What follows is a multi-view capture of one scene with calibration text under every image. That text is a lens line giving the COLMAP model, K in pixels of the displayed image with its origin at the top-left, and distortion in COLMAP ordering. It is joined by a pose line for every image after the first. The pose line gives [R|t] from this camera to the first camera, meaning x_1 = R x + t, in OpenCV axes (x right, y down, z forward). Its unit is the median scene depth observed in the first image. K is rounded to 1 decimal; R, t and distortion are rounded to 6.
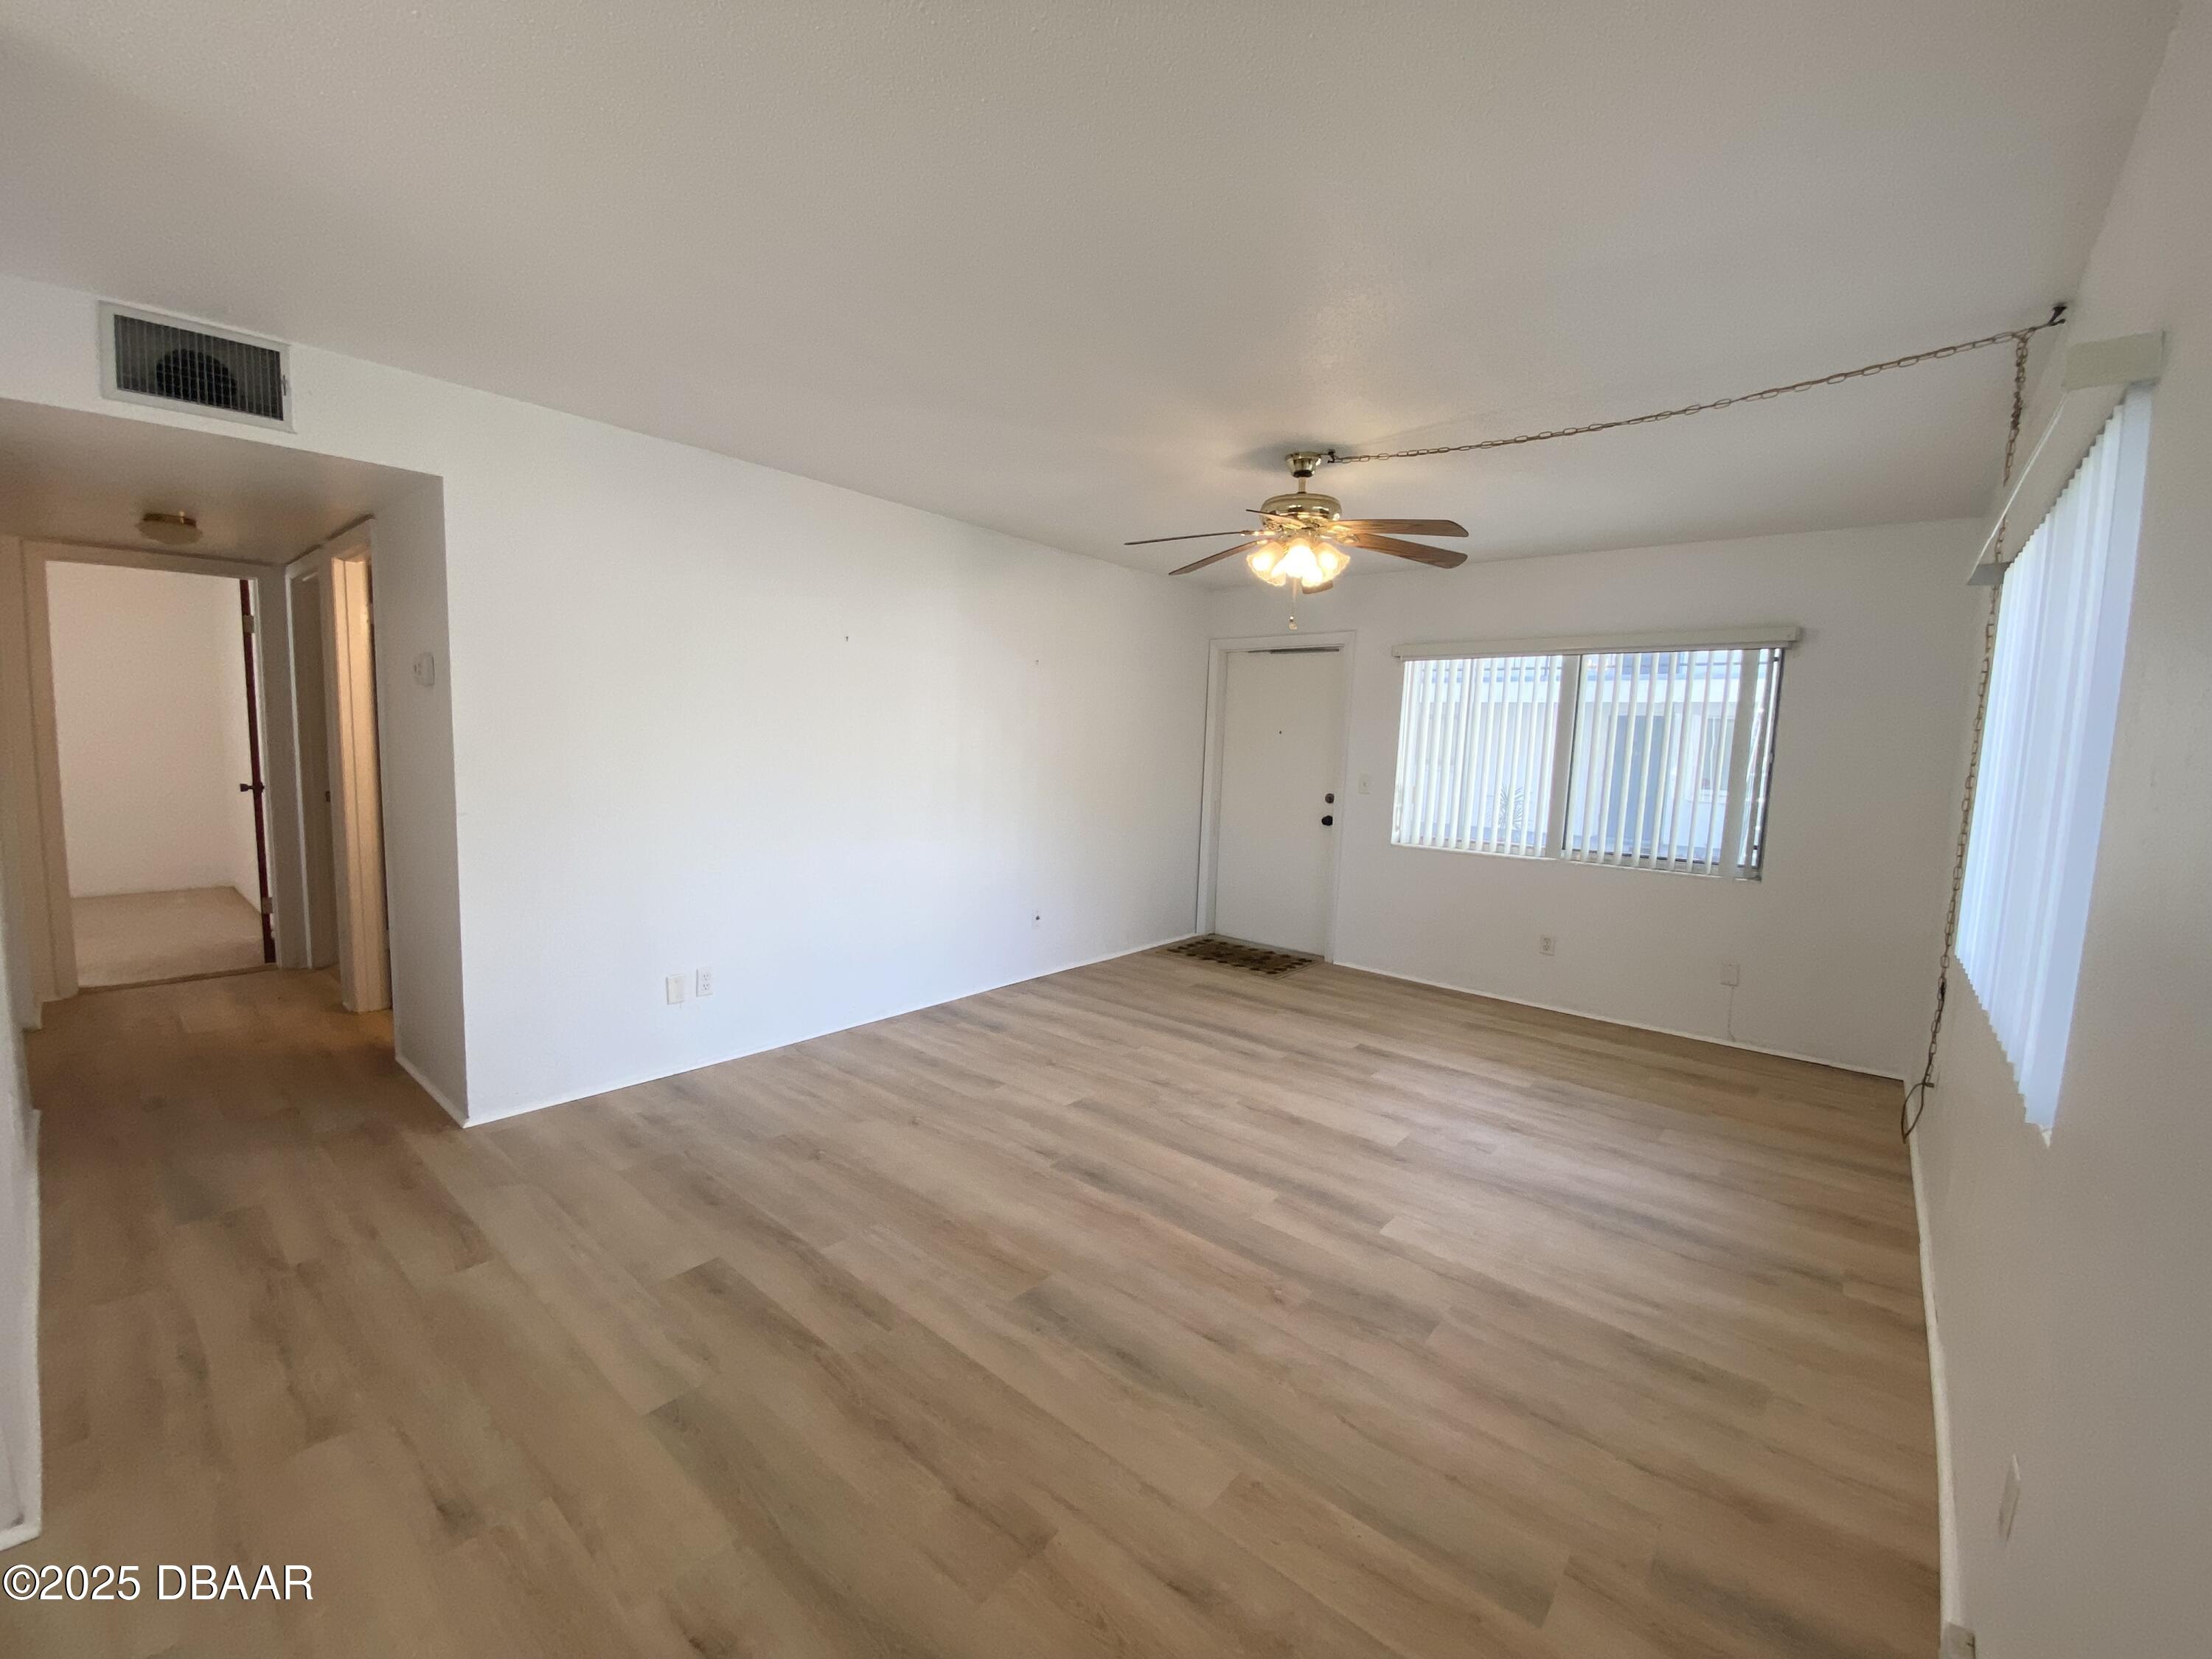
lens RADIAL K [[900.0, 0, 1097.9], [0, 900.0, 830.7], [0, 0, 1]] dist [0.029844, -0.025249]
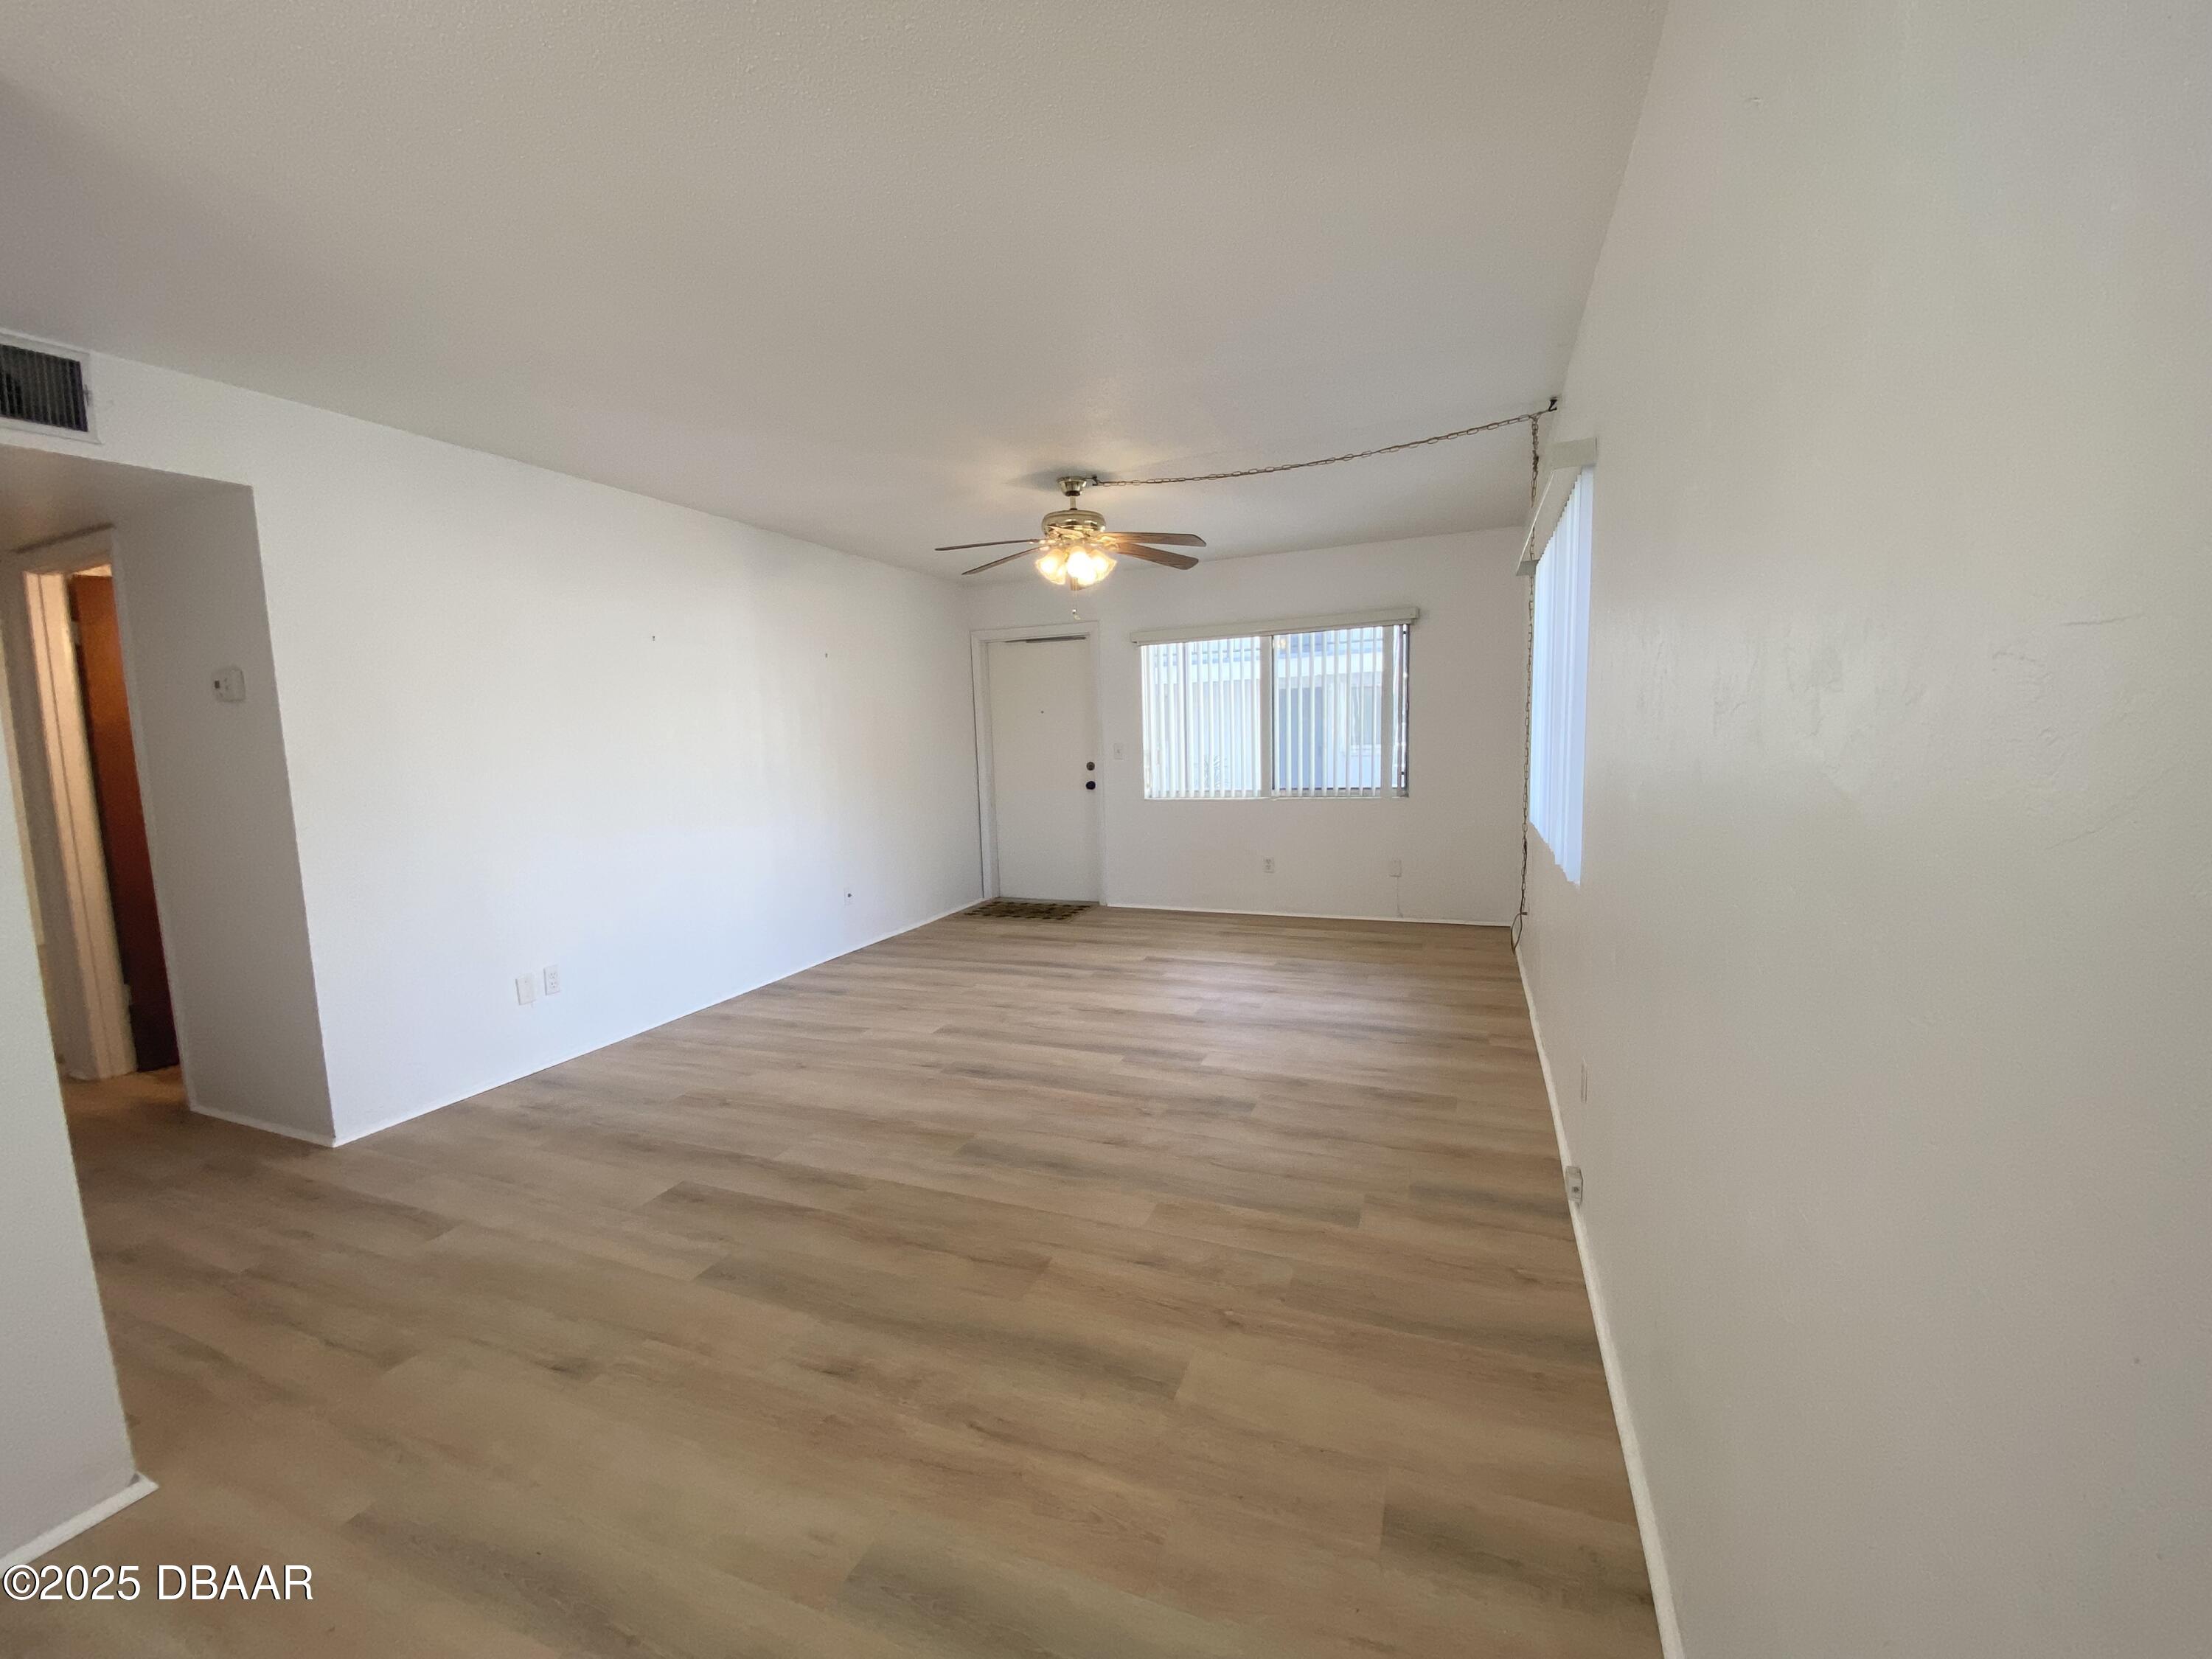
lens RADIAL K [[896.0, 0, 1097.2], [0, 896.0, 831.9], [0, 0, 1]] dist [0.048943, -0.033355]
pose [[0.947083, -0.099836, 0.305067, -0.167148], [0.097937, 0.994959, 0.021564, 0.043146], [-0.305682, 0.009454, 0.952087, -0.182646]]
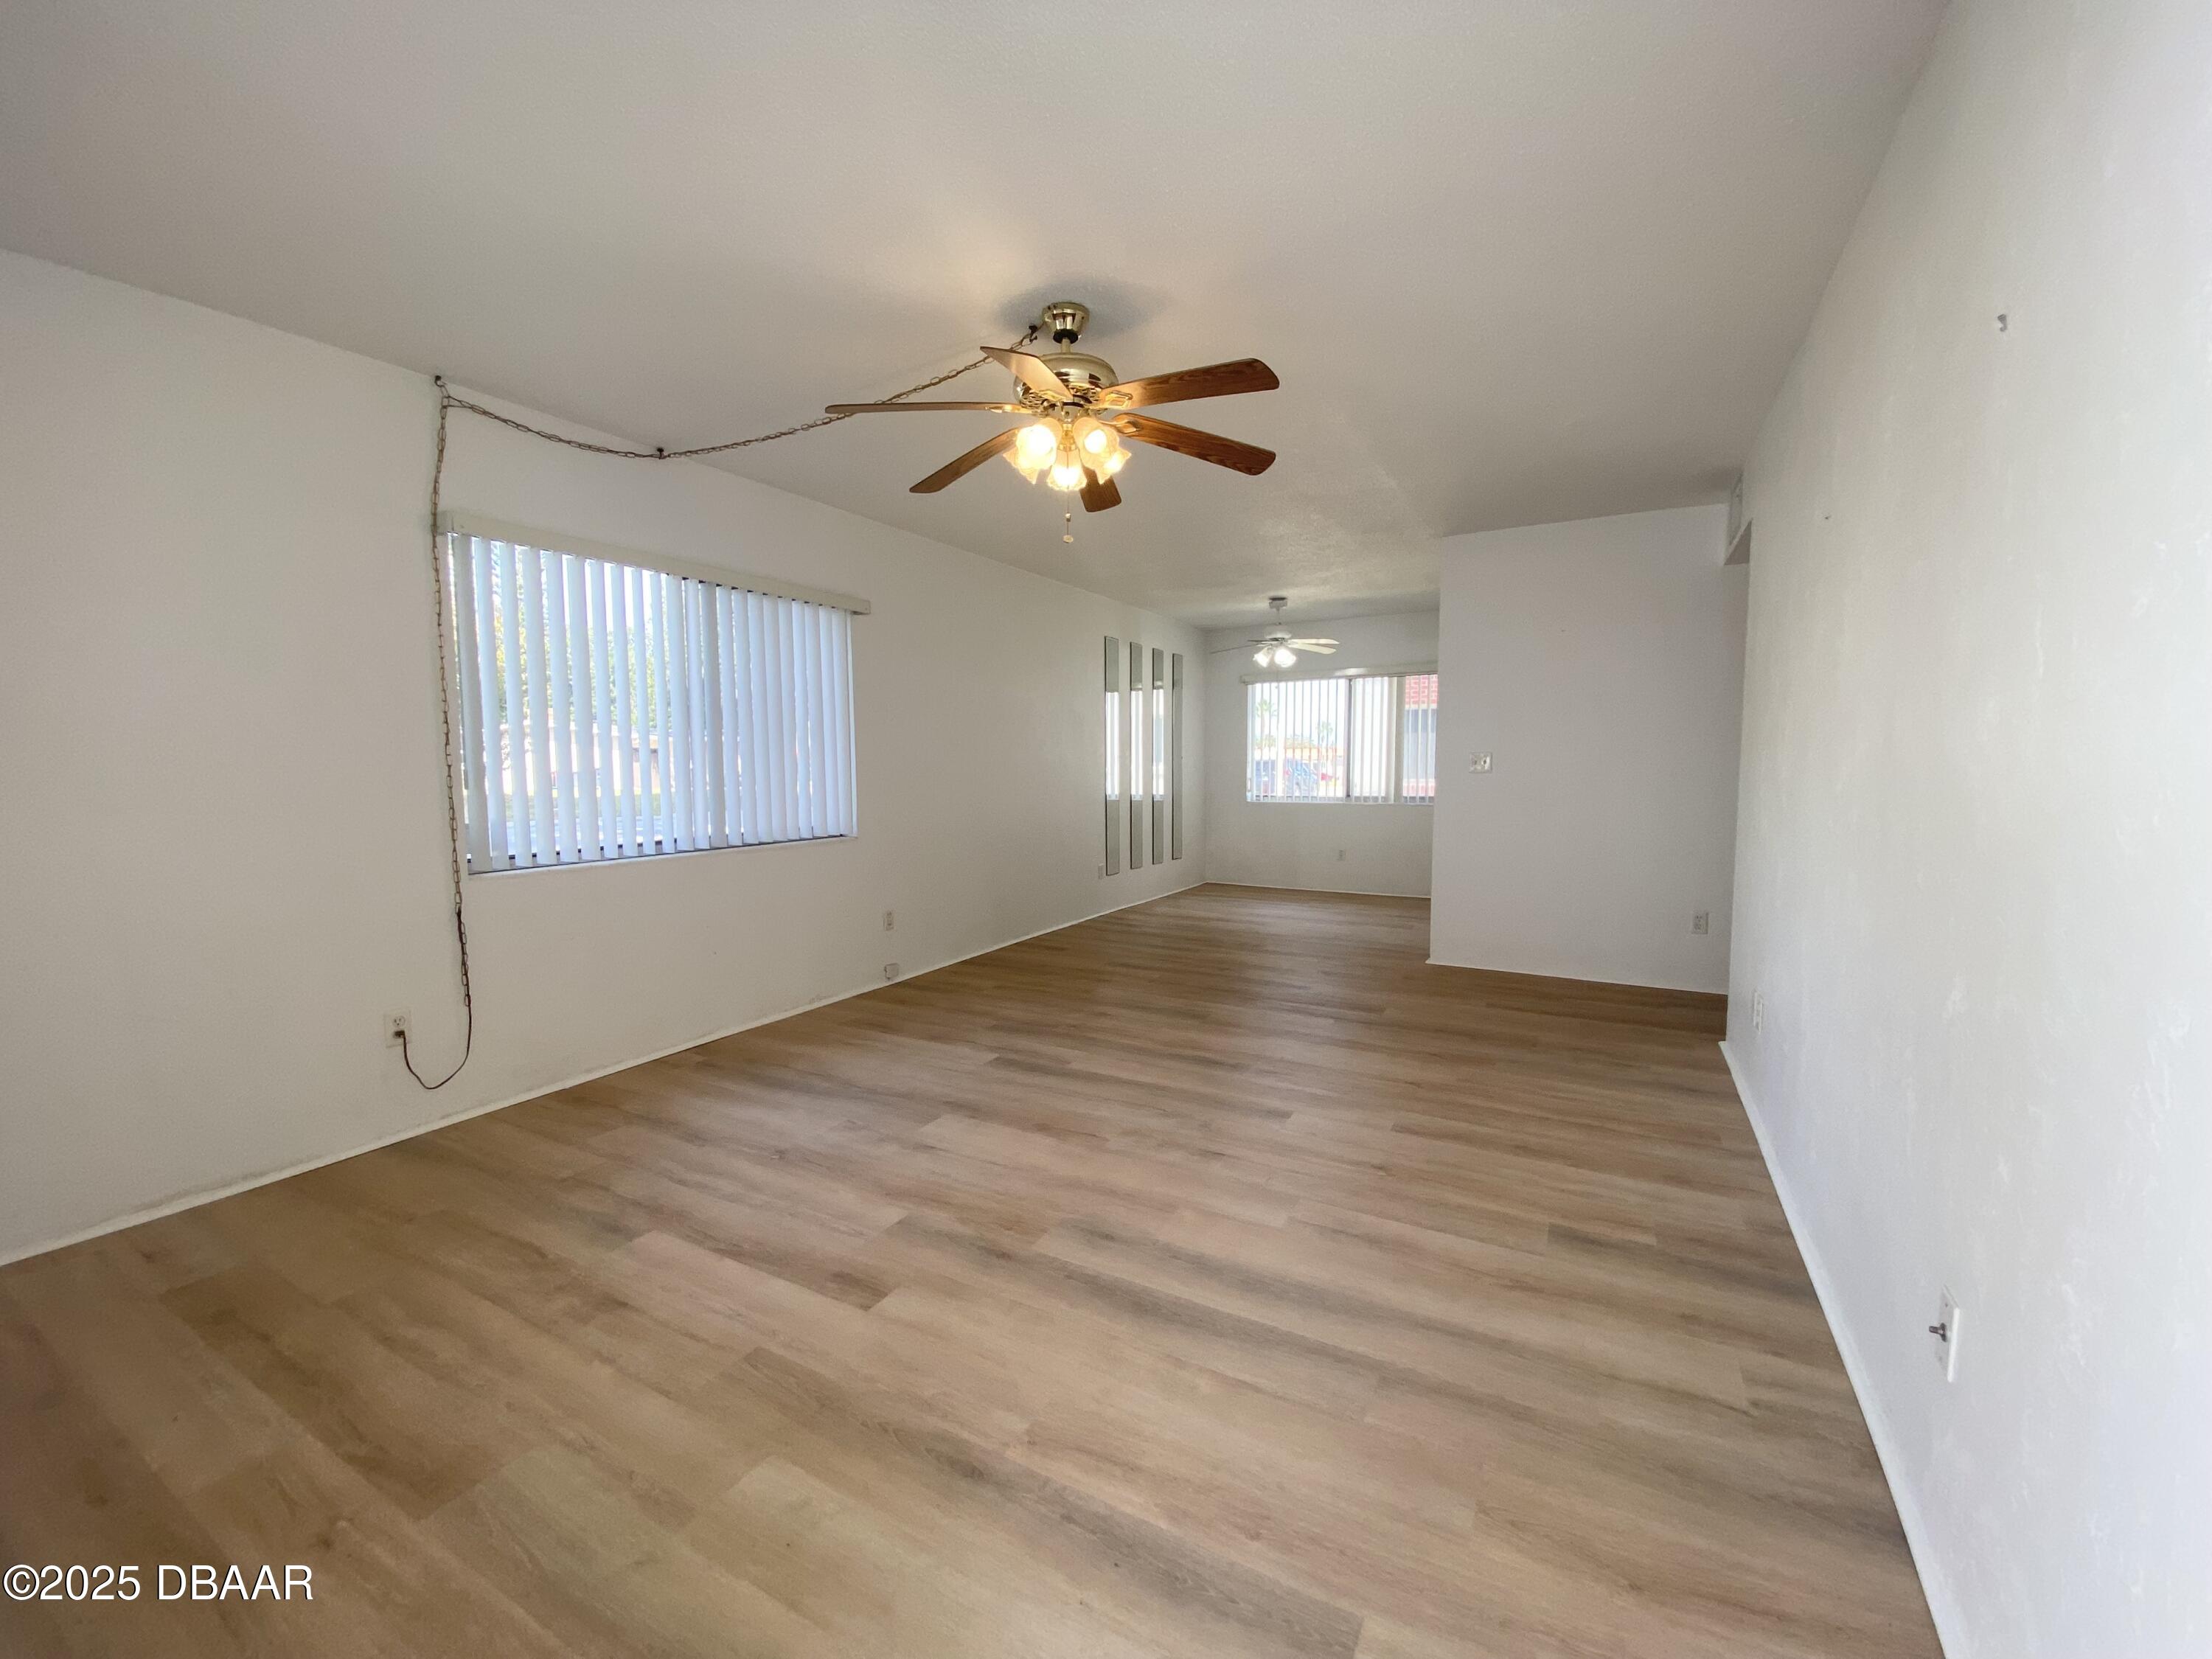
lens RADIAL K [[896.0, 0, 1097.2], [0, 896.0, 831.9], [0, 0, 1]] dist [0.048943, -0.033355]
pose [[-0.980964, -0.013371, -0.193730, 0.349207], [-0.048120, 0.983250, 0.175795, -0.123255], [0.188135, 0.181770, -0.965176, 1.853535]]
